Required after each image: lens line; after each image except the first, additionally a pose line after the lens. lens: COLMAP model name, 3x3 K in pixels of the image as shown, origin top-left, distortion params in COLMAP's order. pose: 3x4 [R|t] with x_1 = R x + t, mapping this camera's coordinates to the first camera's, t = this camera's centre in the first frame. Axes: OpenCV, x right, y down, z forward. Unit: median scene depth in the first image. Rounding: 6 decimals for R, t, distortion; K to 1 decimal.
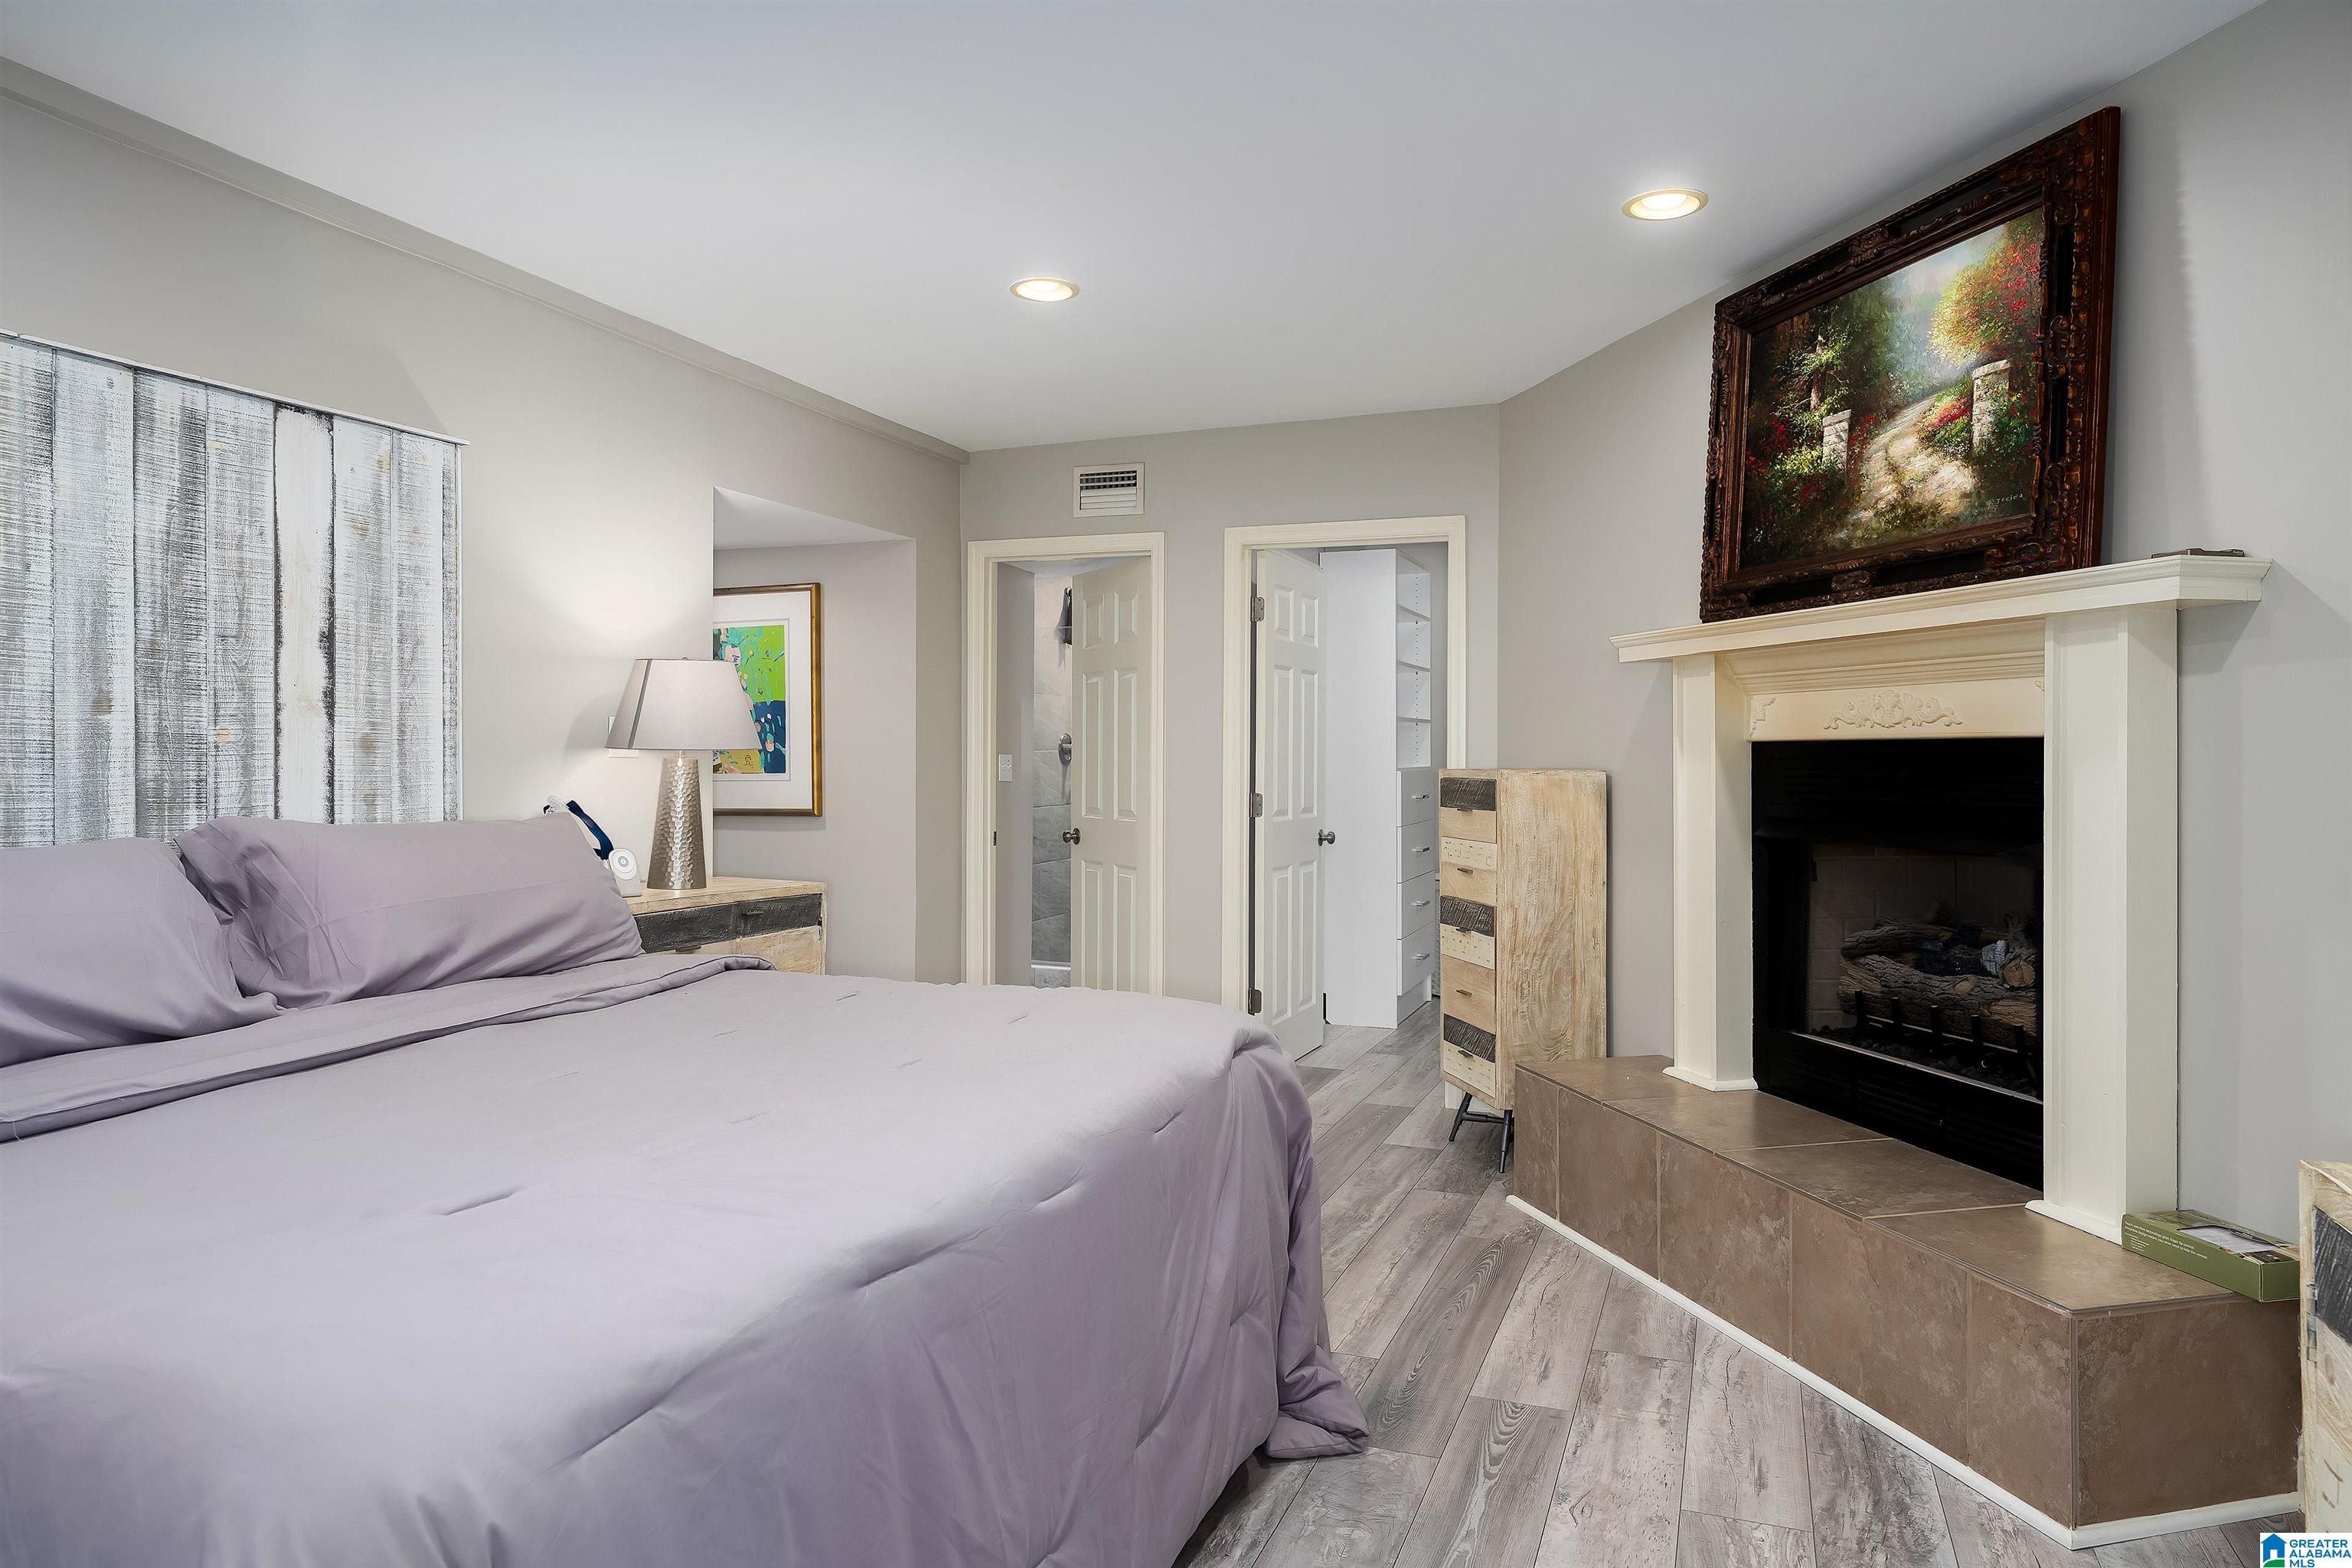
lens RADIAL K [[1487.7, 0, 1176.3], [0, 1487.7, 777.0], [0, 0, 1]] dist [-0.000260, -0.000098]
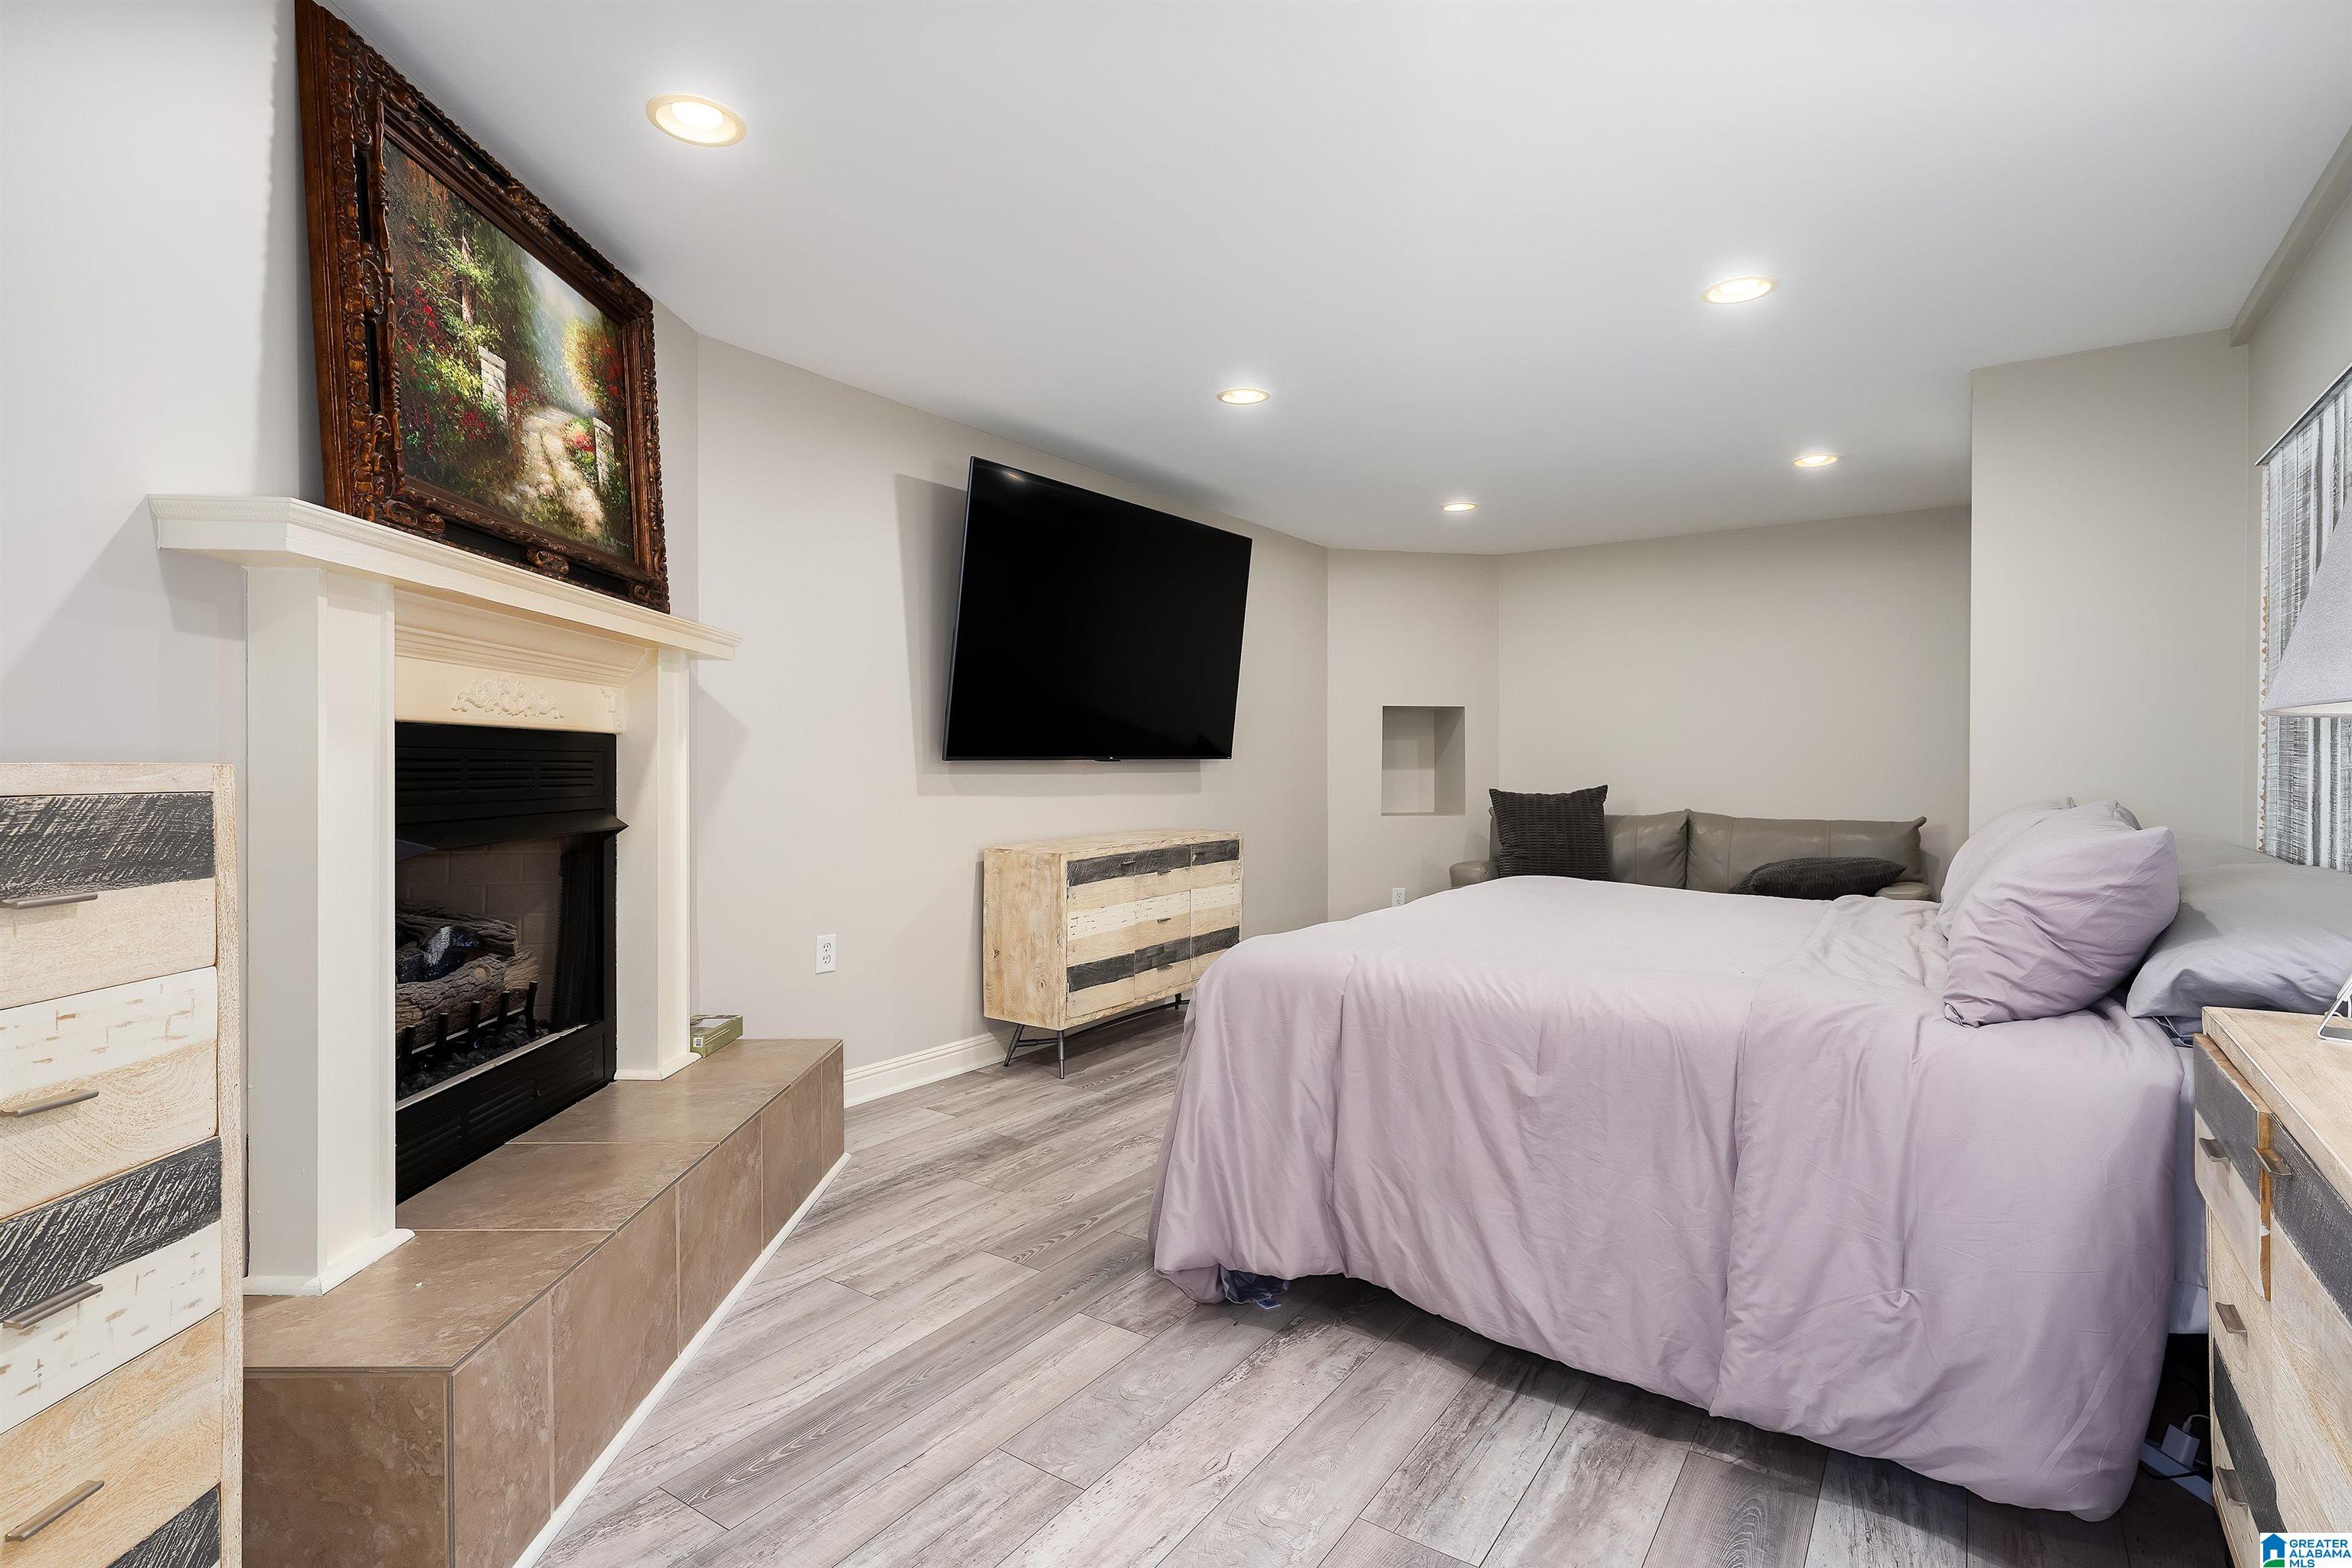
lens RADIAL K [[1172.7, 0, 1171.7], [0, 1172.7, 771.3], [0, 0, 1]] dist [0.003974, -0.002276]
pose [[-0.972824, -0.005045, 0.231489, -0.108767], [-0.000564, 0.999811, 0.019417, -0.011742], [-0.231544, 0.018759, -0.972644, 1.608043]]
